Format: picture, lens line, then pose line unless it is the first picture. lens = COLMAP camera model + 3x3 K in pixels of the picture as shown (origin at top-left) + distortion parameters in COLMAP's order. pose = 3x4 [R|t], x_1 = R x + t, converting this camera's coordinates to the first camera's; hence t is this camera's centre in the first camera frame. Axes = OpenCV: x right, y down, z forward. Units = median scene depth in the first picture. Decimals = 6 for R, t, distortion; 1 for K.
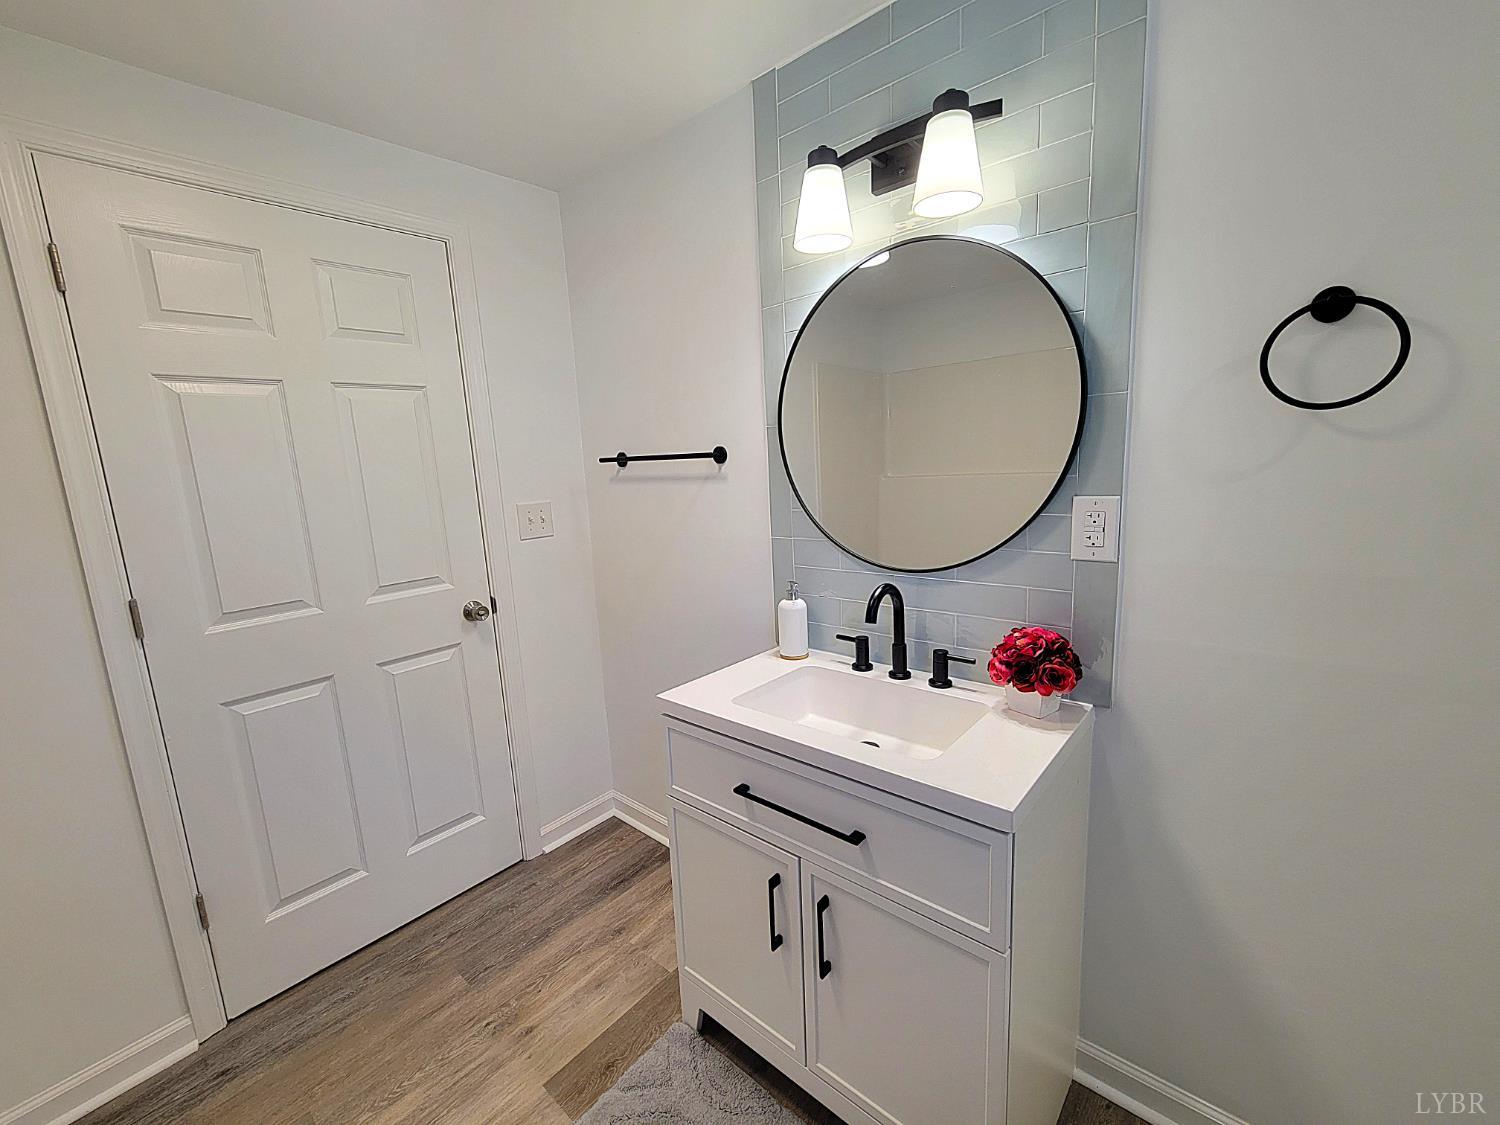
lens RADIAL K [[607.2, 0, 748.2], [0, 607.2, 564.1], [0, 0, 1]] dist [0.000766, -0.000380]
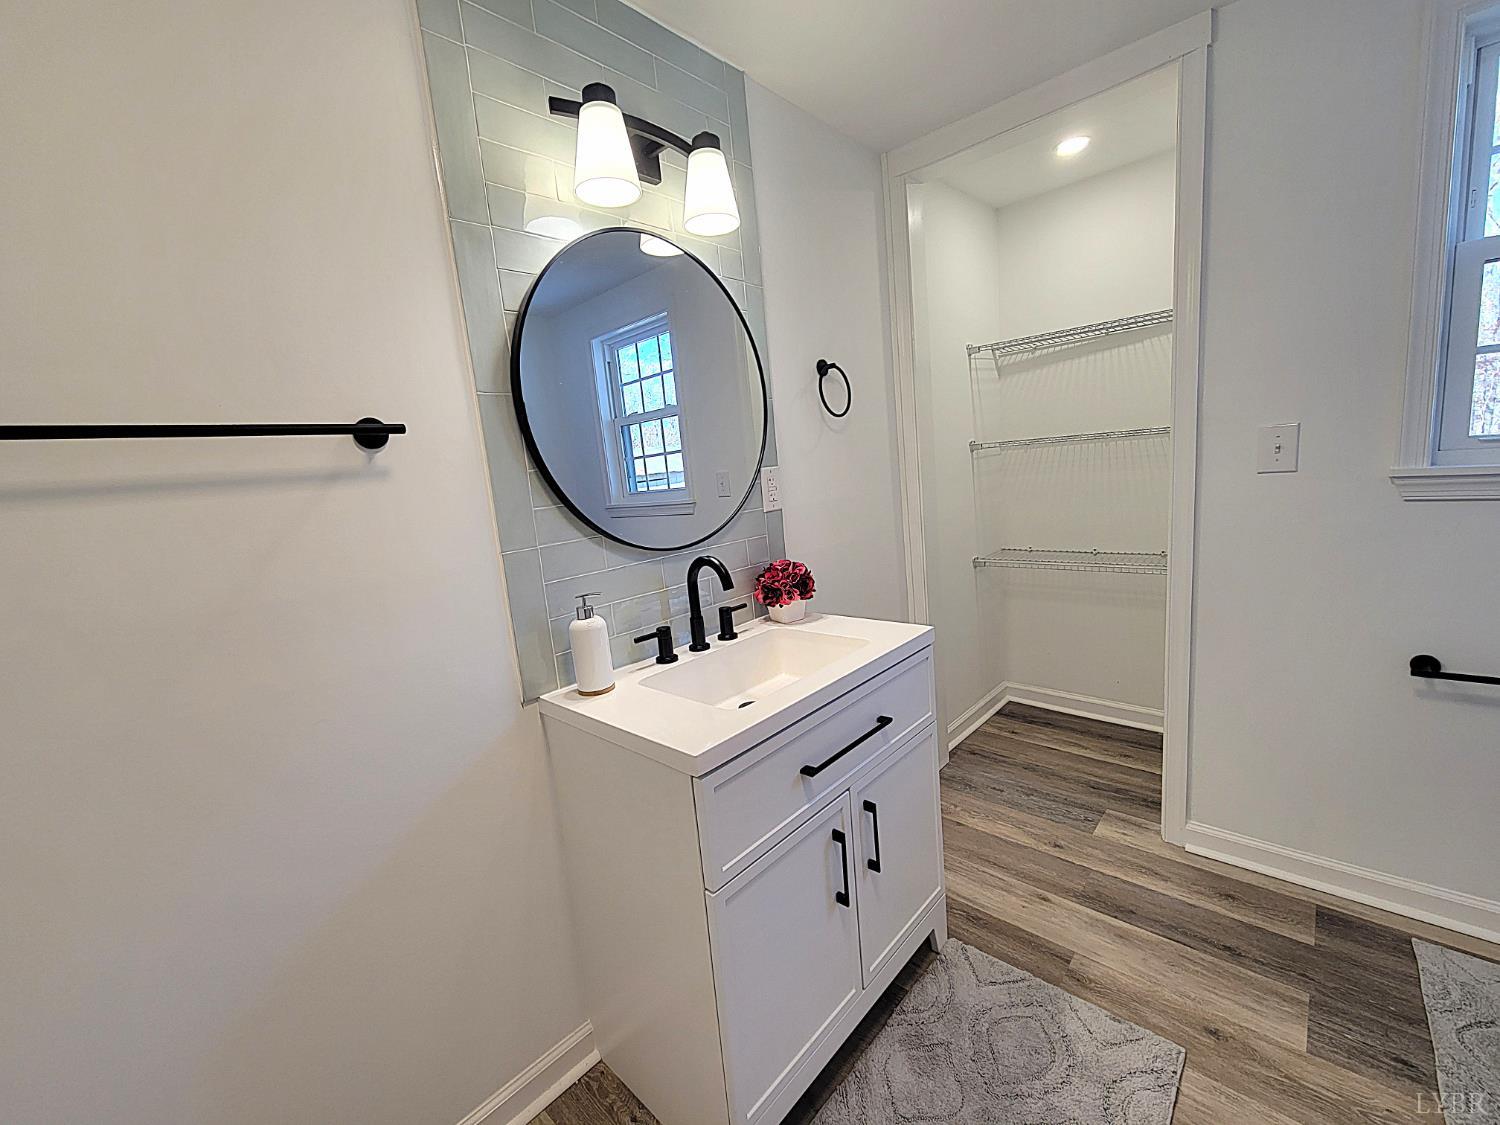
lens RADIAL K [[607.2, 0, 748.2], [0, 607.2, 564.1], [0, 0, 1]] dist [0.000766, -0.000380]
pose [[0.046406, -0.117823, 0.991950, -0.726666], [0.252027, 0.962276, 0.102508, -0.038285], [-0.966607, 0.245241, 0.074350, 0.774284]]
